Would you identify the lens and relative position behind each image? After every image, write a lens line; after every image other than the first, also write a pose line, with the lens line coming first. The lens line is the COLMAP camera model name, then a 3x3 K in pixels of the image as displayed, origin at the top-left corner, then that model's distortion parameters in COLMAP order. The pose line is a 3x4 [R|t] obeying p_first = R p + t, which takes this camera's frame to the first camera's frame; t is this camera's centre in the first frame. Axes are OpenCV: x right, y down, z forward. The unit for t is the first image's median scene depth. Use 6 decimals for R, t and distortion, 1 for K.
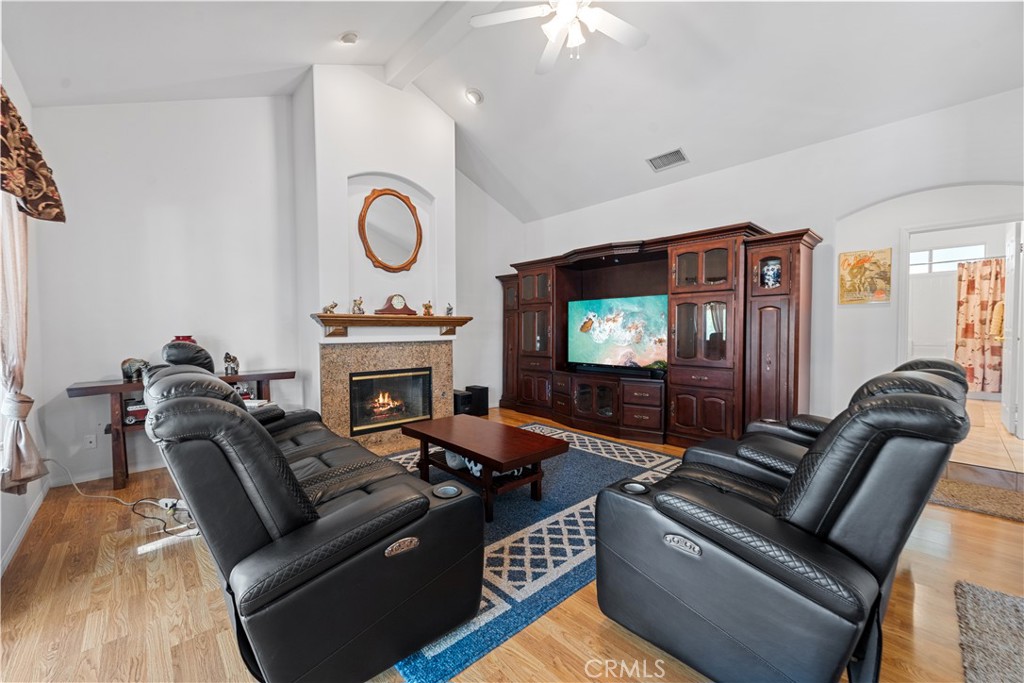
lens RADIAL K [[410.9, 0, 508.3], [0, 410.9, 338.8], [0, 0, 1]] dist [0.000058, -0.000480]
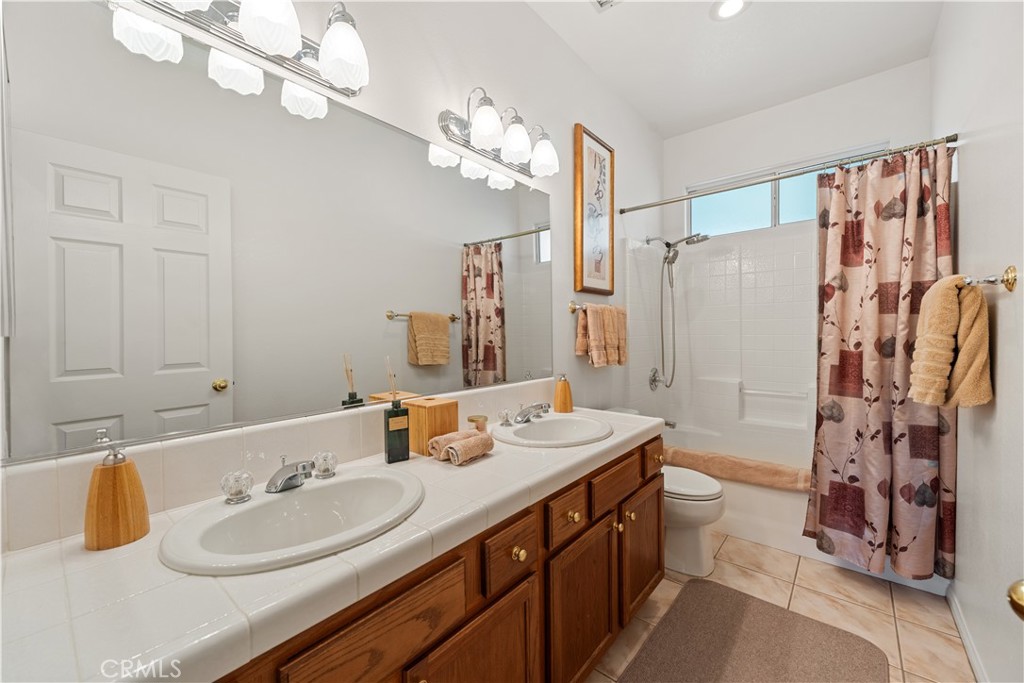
lens RADIAL K [[410.9, 0, 510.1], [0, 410.9, 340.3], [0, 0, 1]] dist [0.000058, -0.000480]
pose [[0.990183, -0.002345, 0.139758, 0.294685], [0.004273, 0.999900, -0.013498, -0.015967], [-0.139712, 0.013963, 0.990094, 0.259811]]
